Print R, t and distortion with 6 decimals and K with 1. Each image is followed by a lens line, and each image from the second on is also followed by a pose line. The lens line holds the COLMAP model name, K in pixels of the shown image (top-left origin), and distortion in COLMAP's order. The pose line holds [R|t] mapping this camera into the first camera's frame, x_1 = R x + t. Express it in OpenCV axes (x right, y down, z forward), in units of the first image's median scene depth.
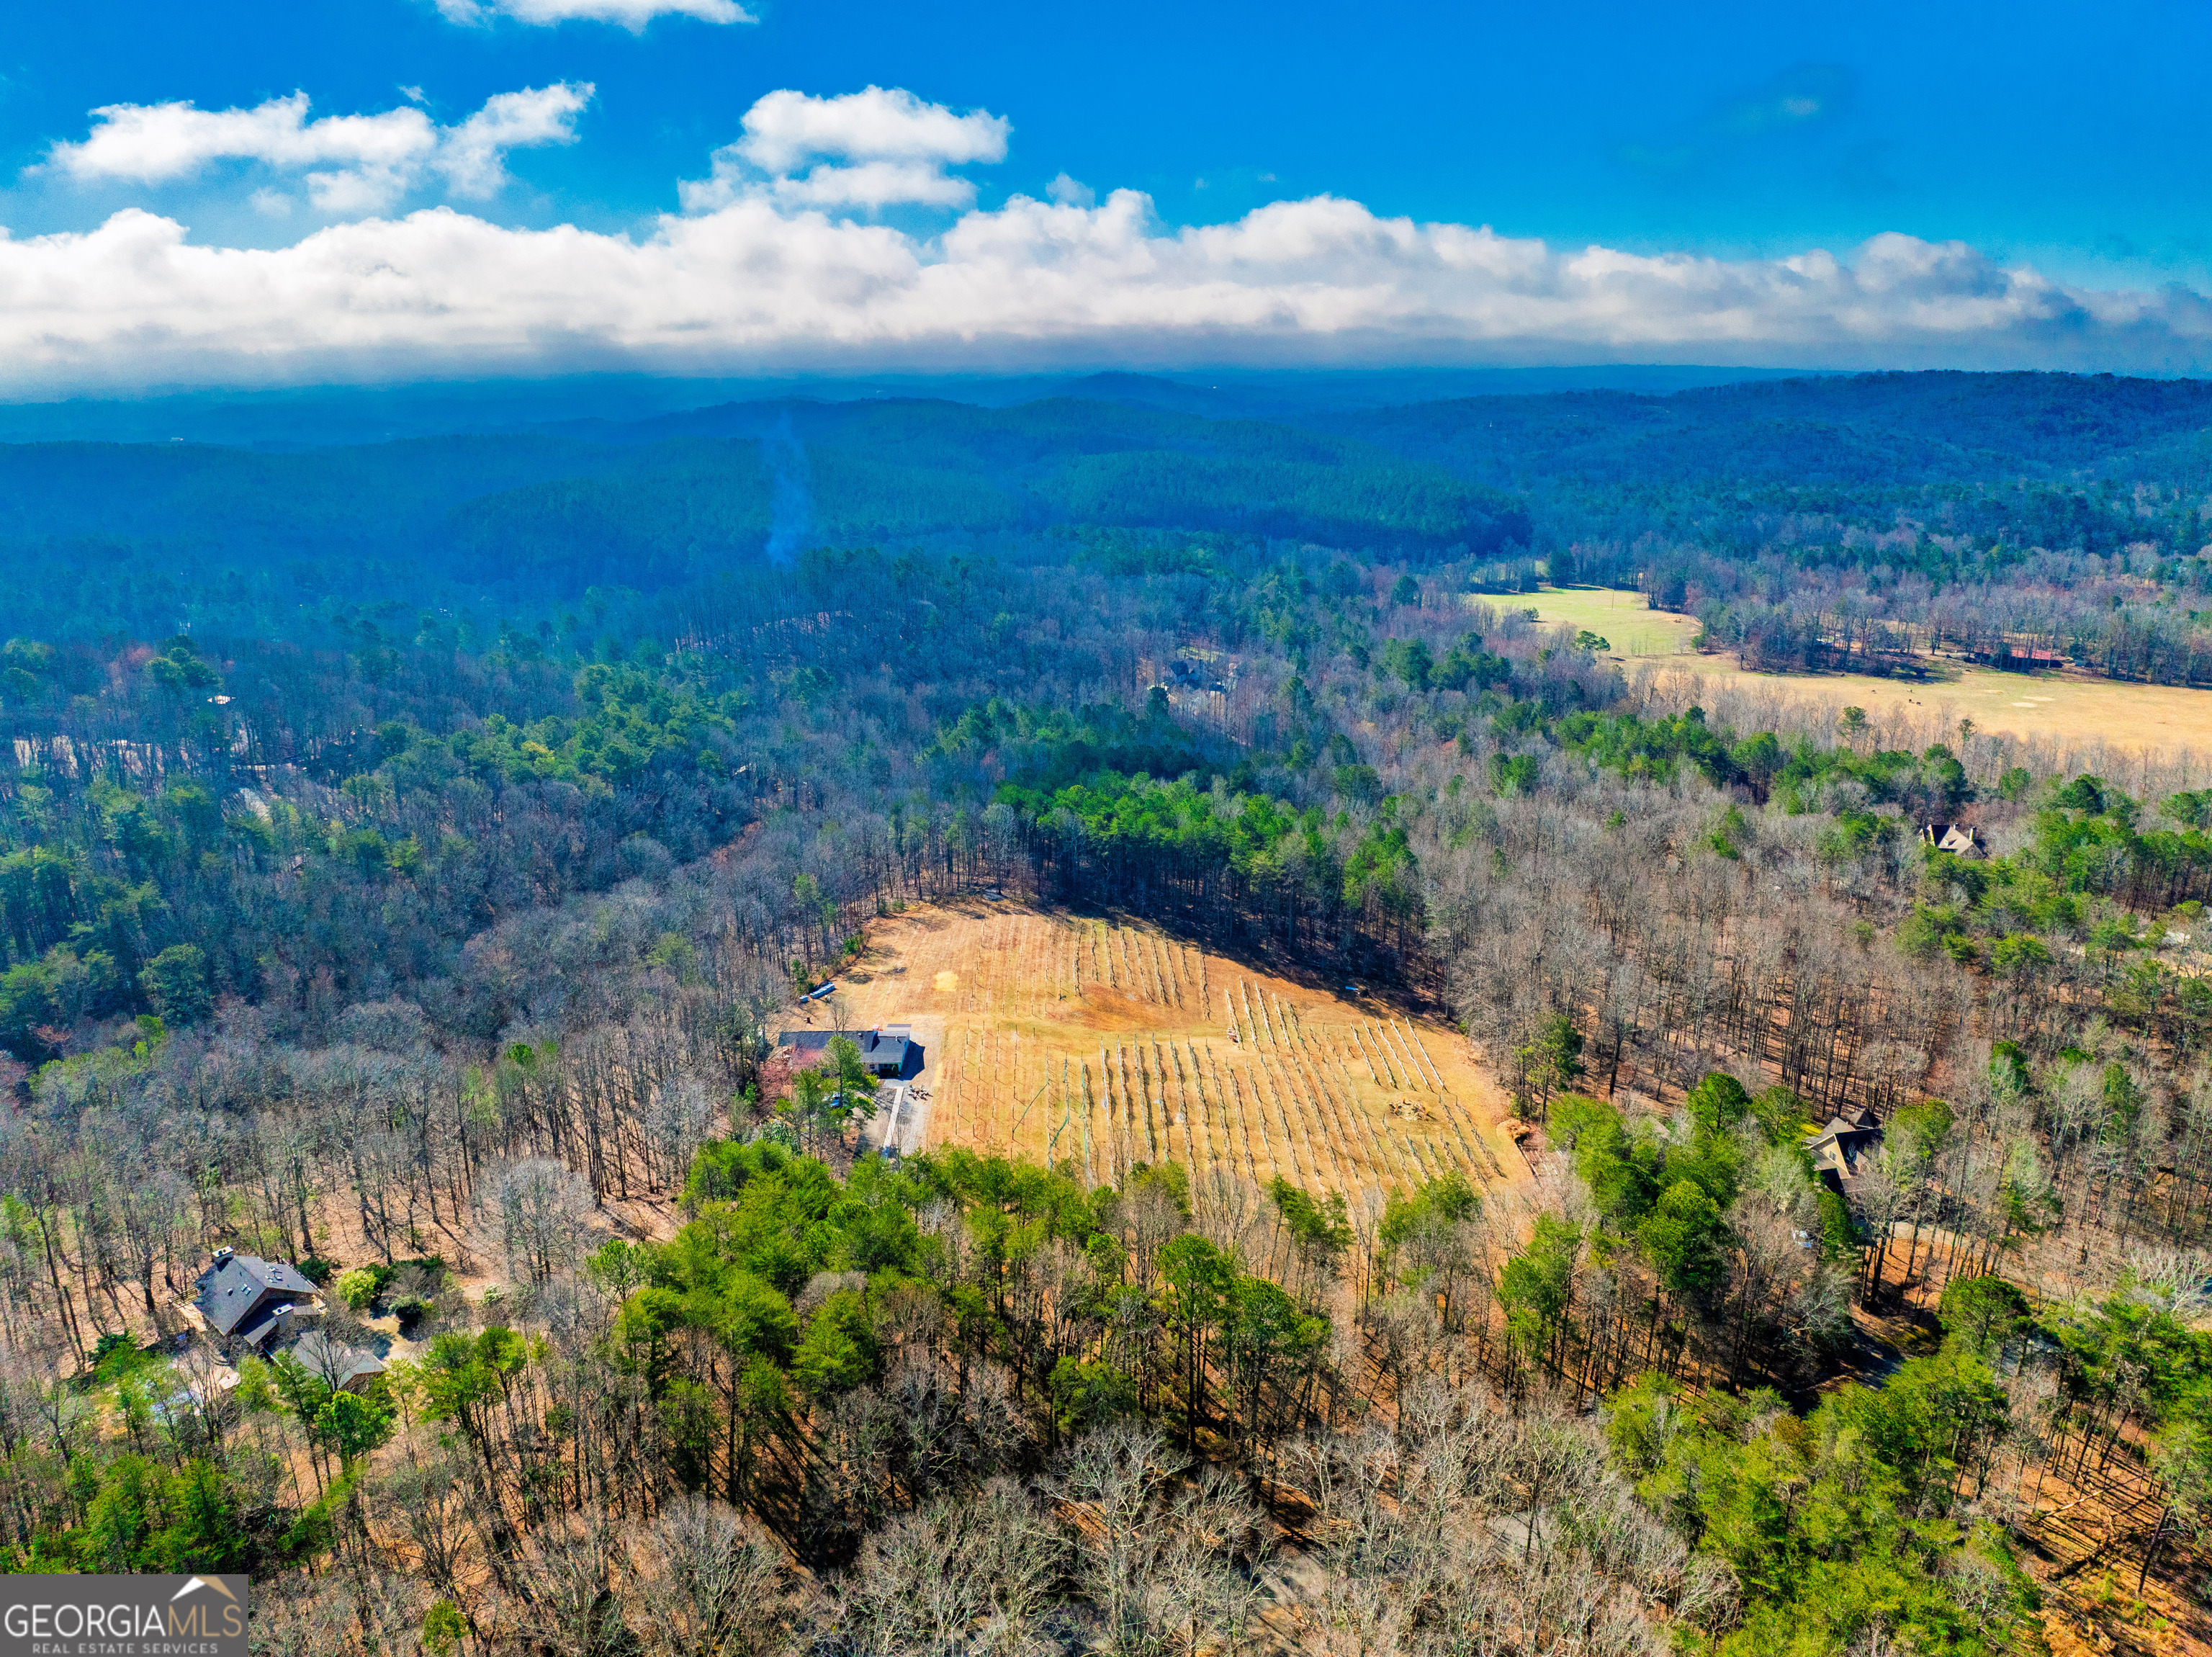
lens RADIAL K [[1555.6, 0, 1102.7], [0, 1555.6, 830.2], [0, 0, 1]] dist [-0.058245, 0.031980]
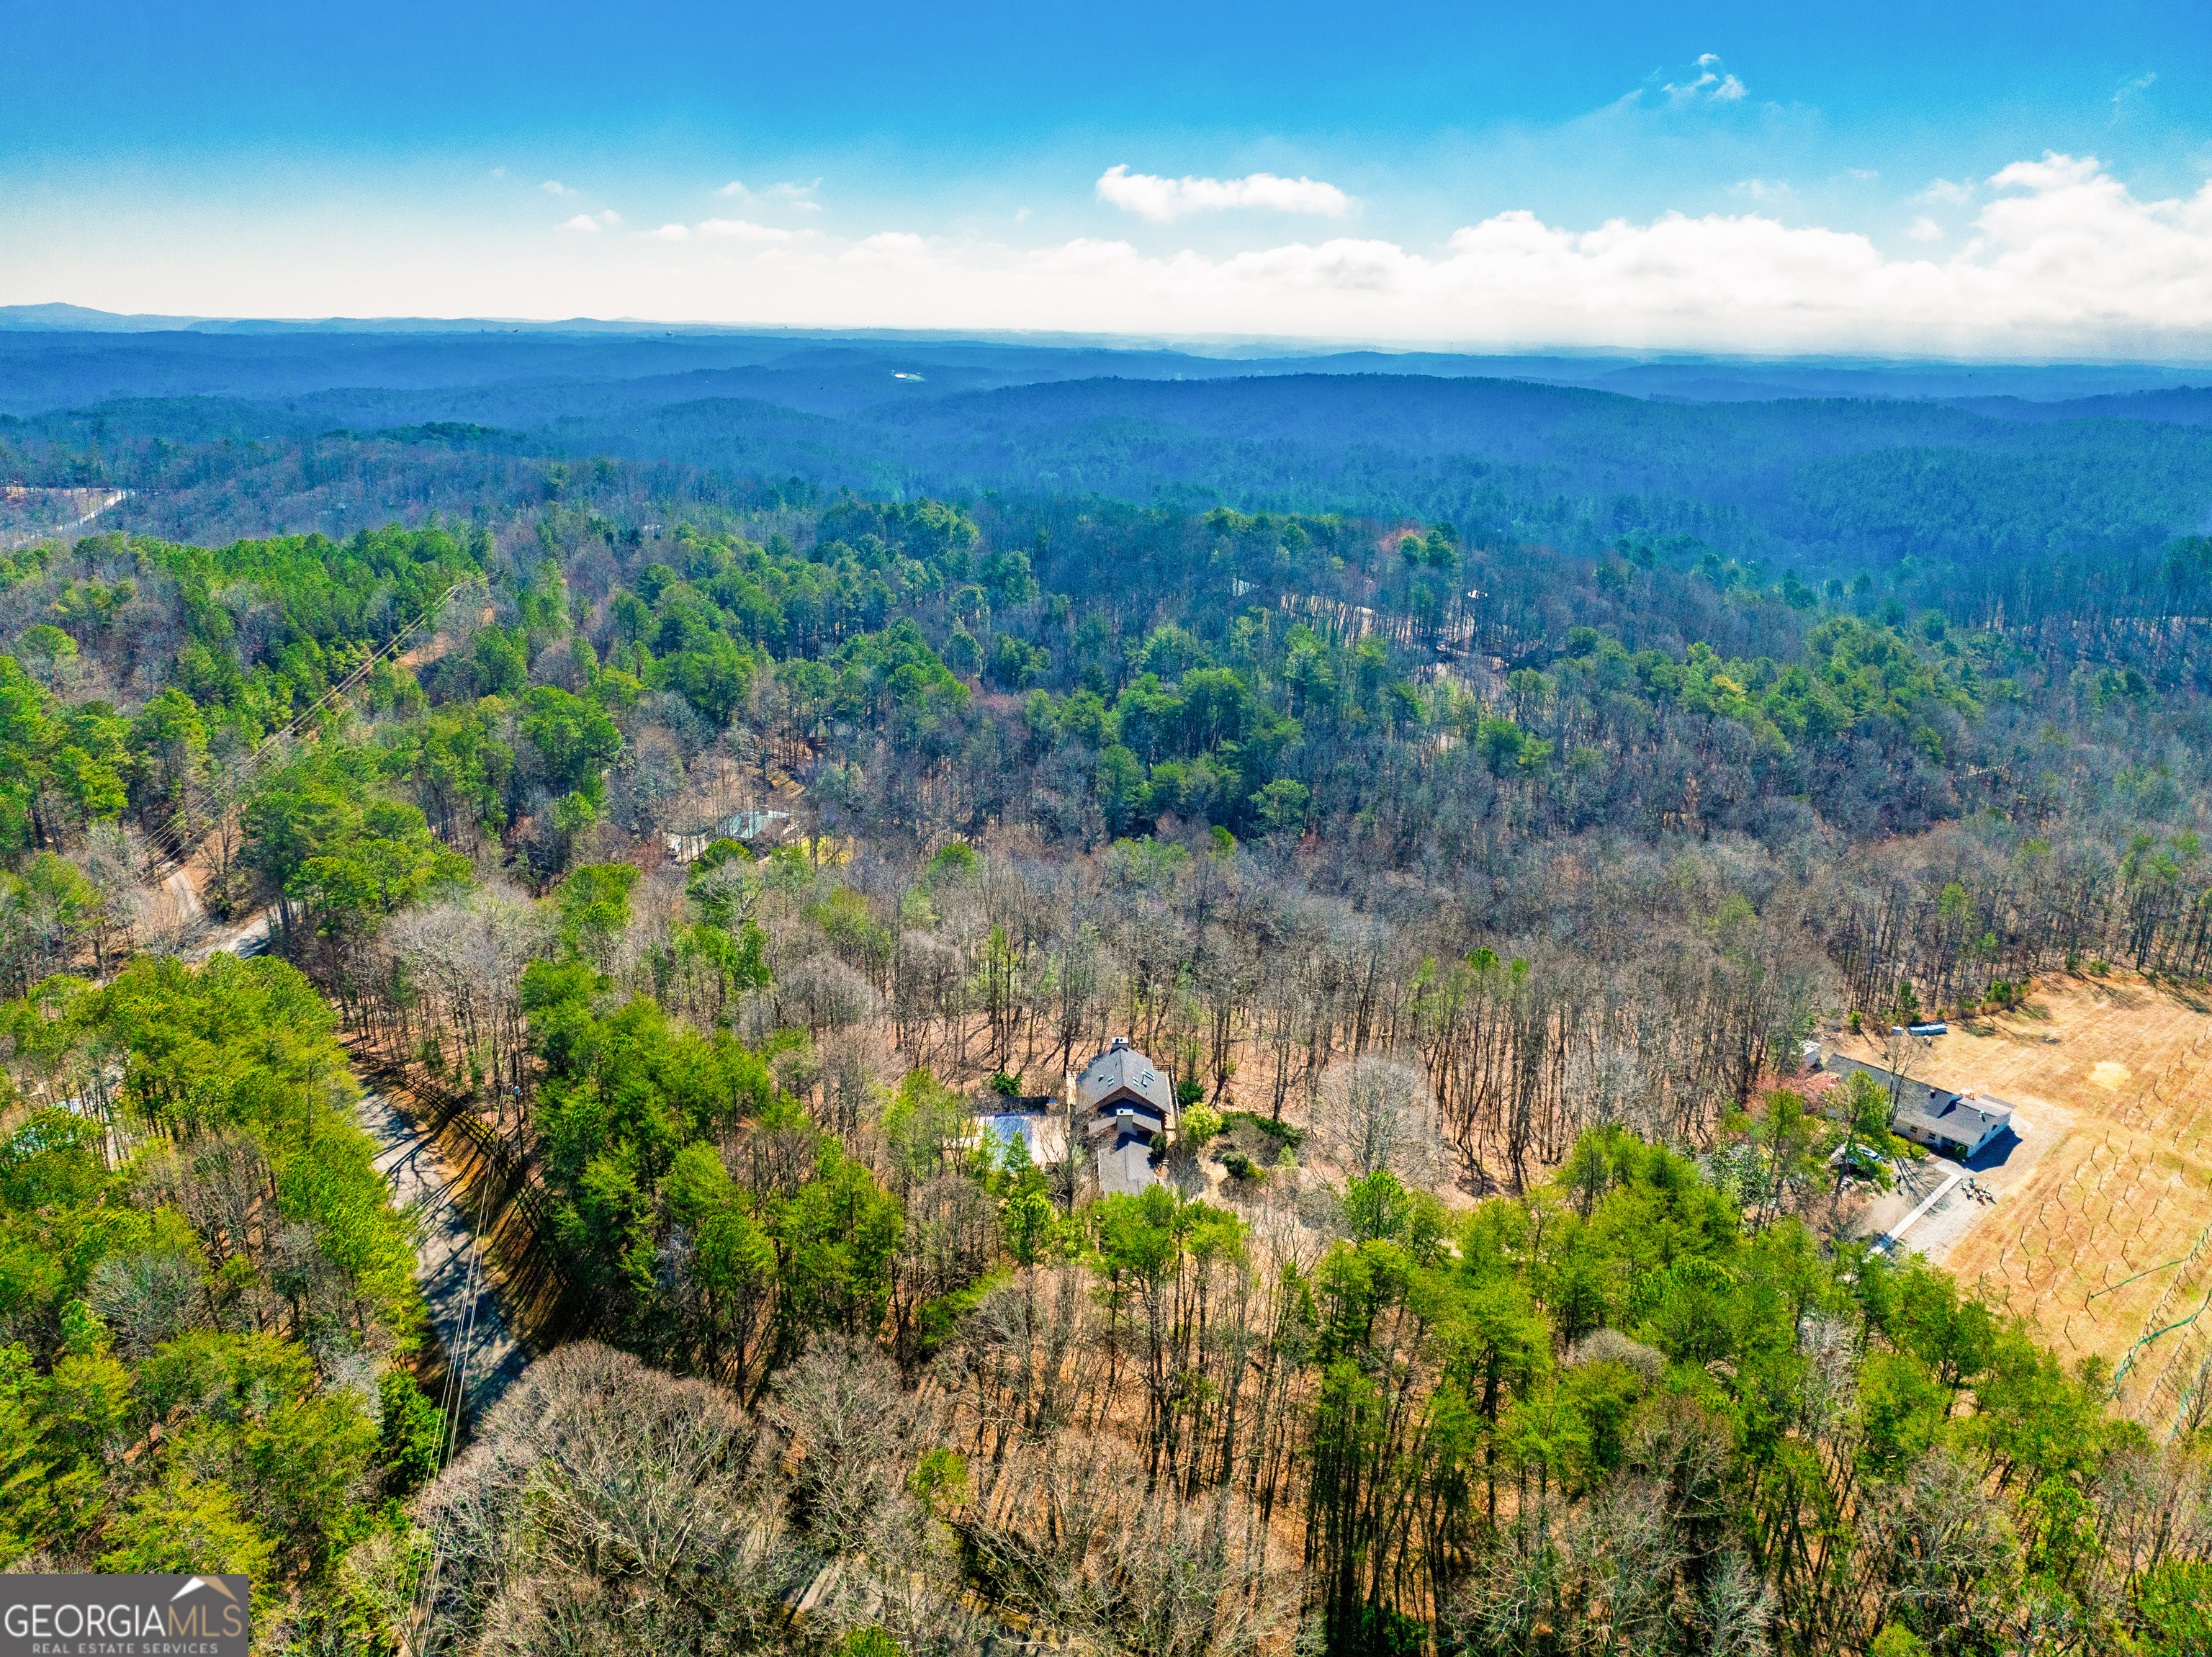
lens RADIAL K [[1555.6, 0, 1102.7], [0, 1555.6, 830.2], [0, 0, 1]] dist [-0.058245, 0.031980]
pose [[0.665983, 0.247439, -0.703733, 0.043107], [-0.238295, 0.964523, 0.113623, 0.013633], [0.706882, 0.092025, 0.701320, 0.118584]]
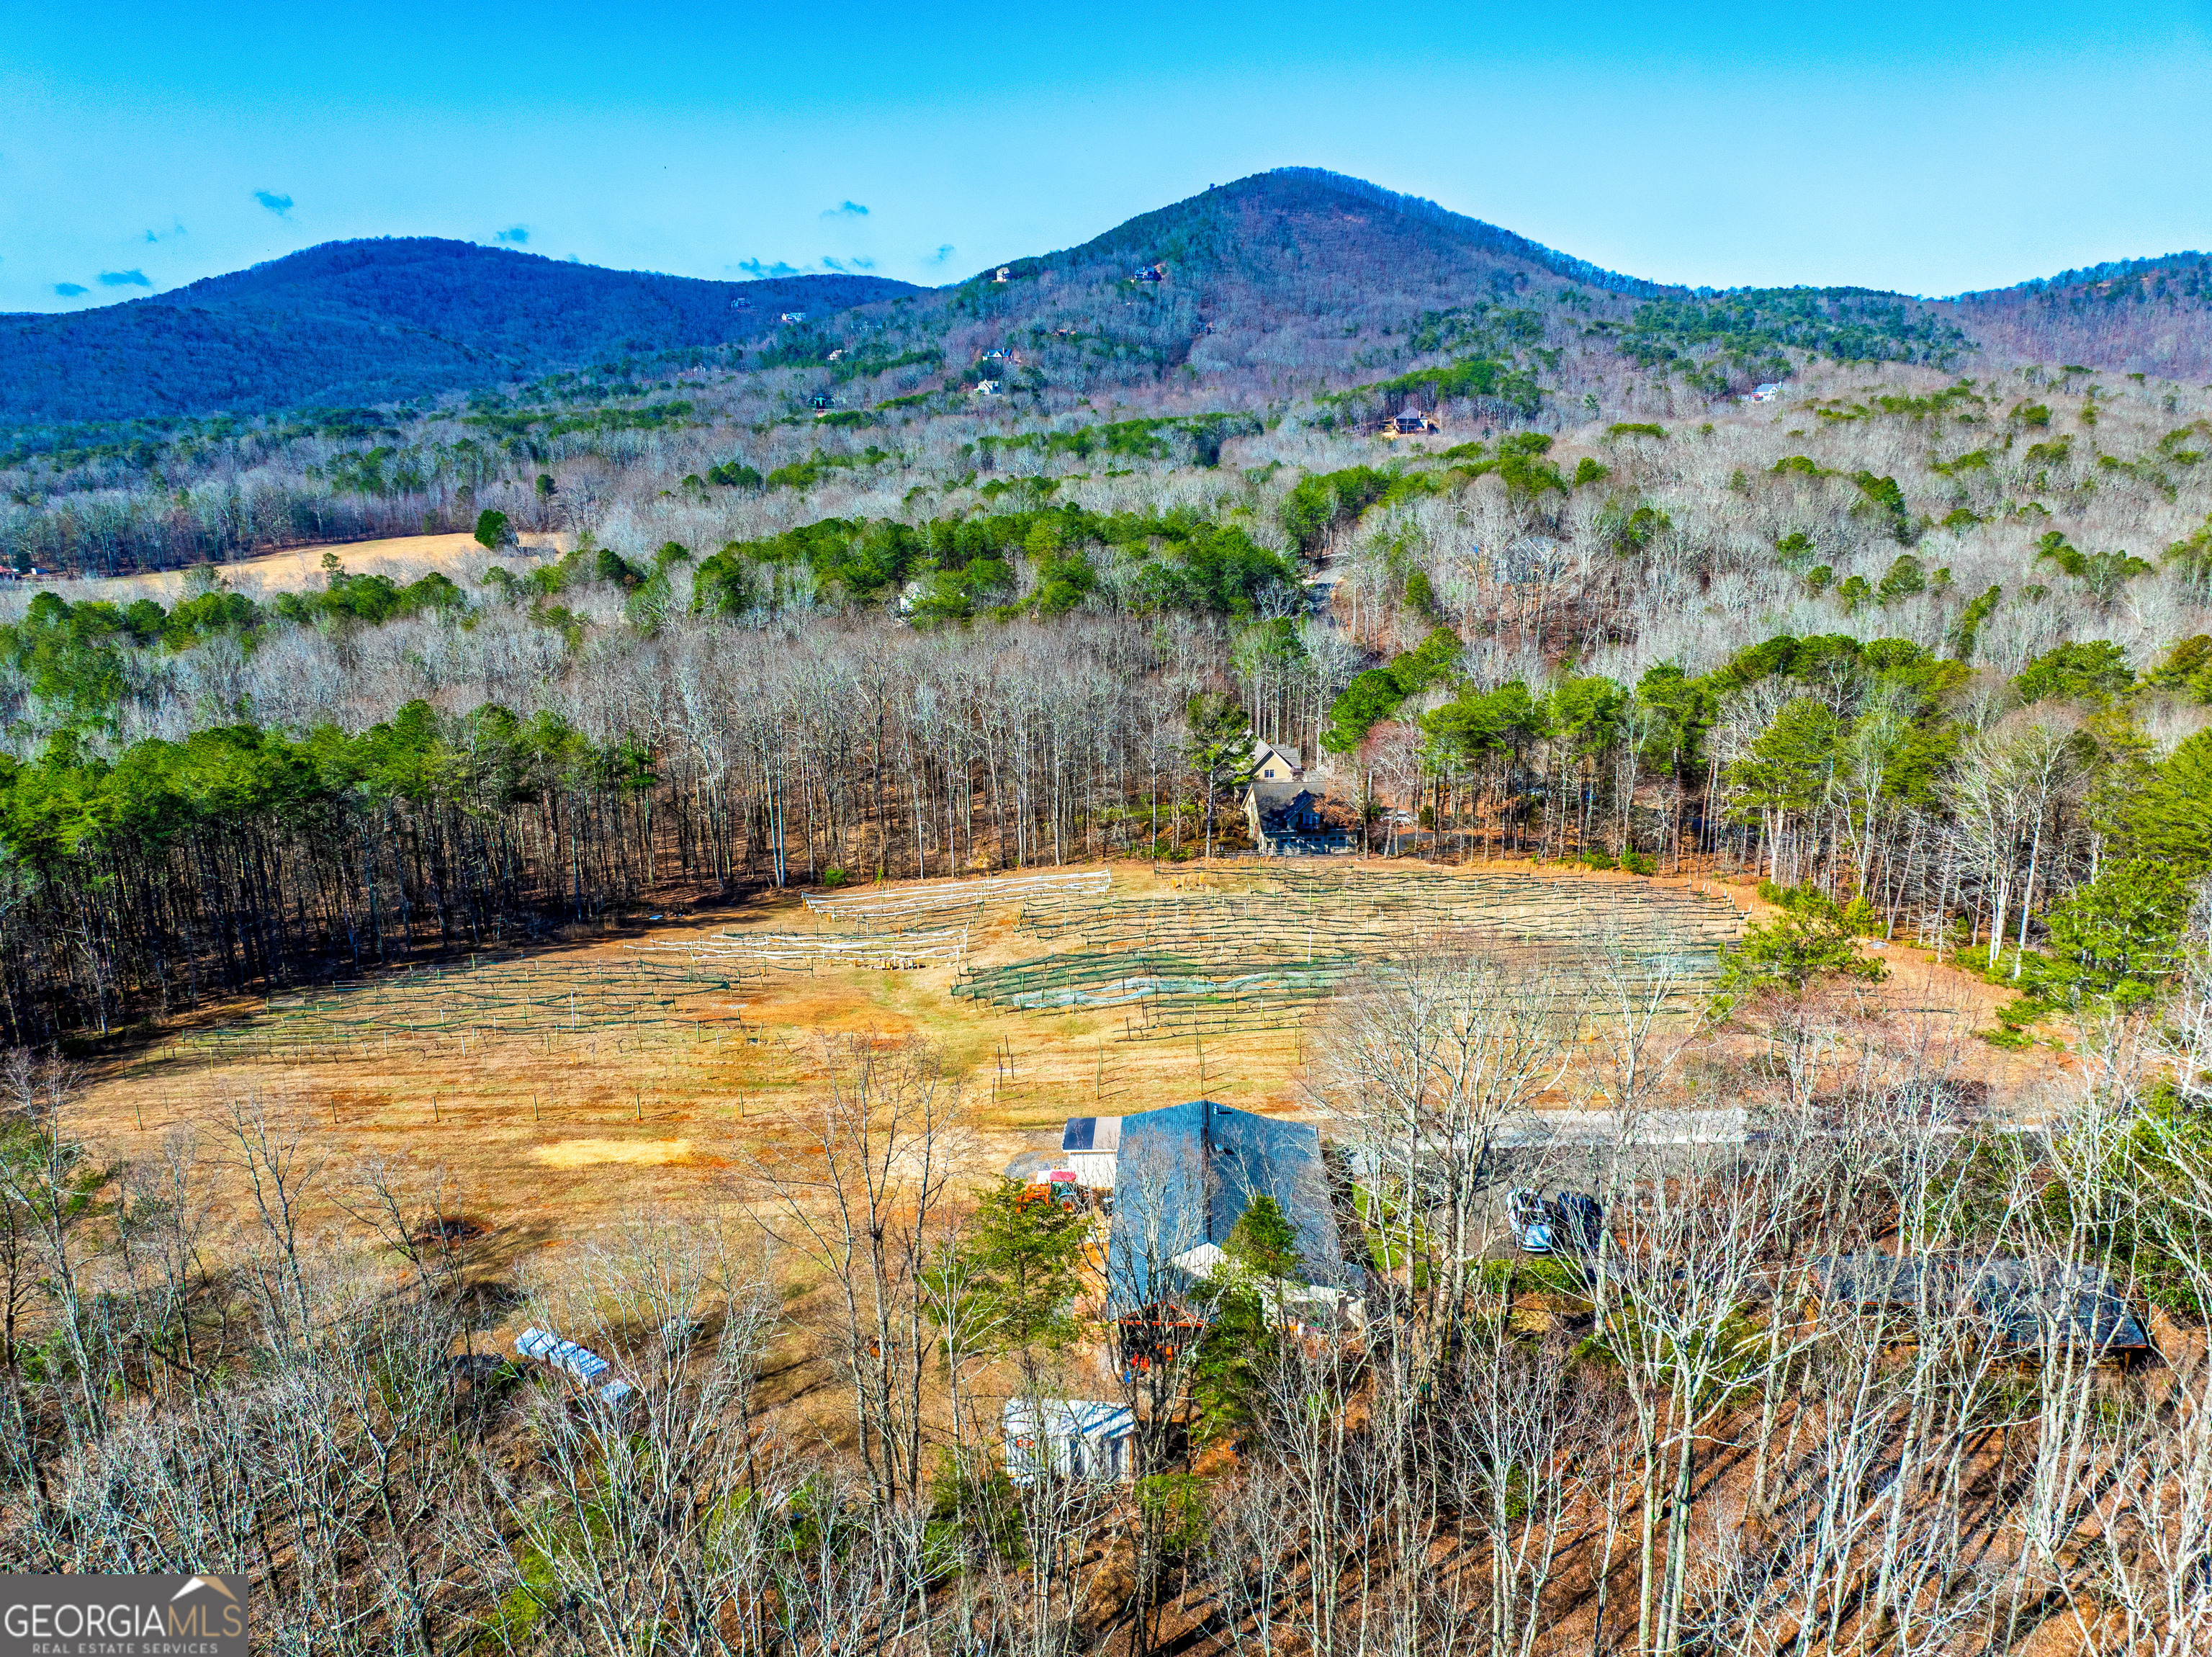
lens RADIAL K [[1555.6, 0, 1102.7], [0, 1555.6, 830.2], [0, 0, 1]] dist [-0.058245, 0.031980]
pose [[0.042618, -0.264748, 0.963375, -0.325146], [0.293037, 0.925155, 0.241282, -0.013900], [-0.955151, 0.272022, 0.117009, 0.674617]]
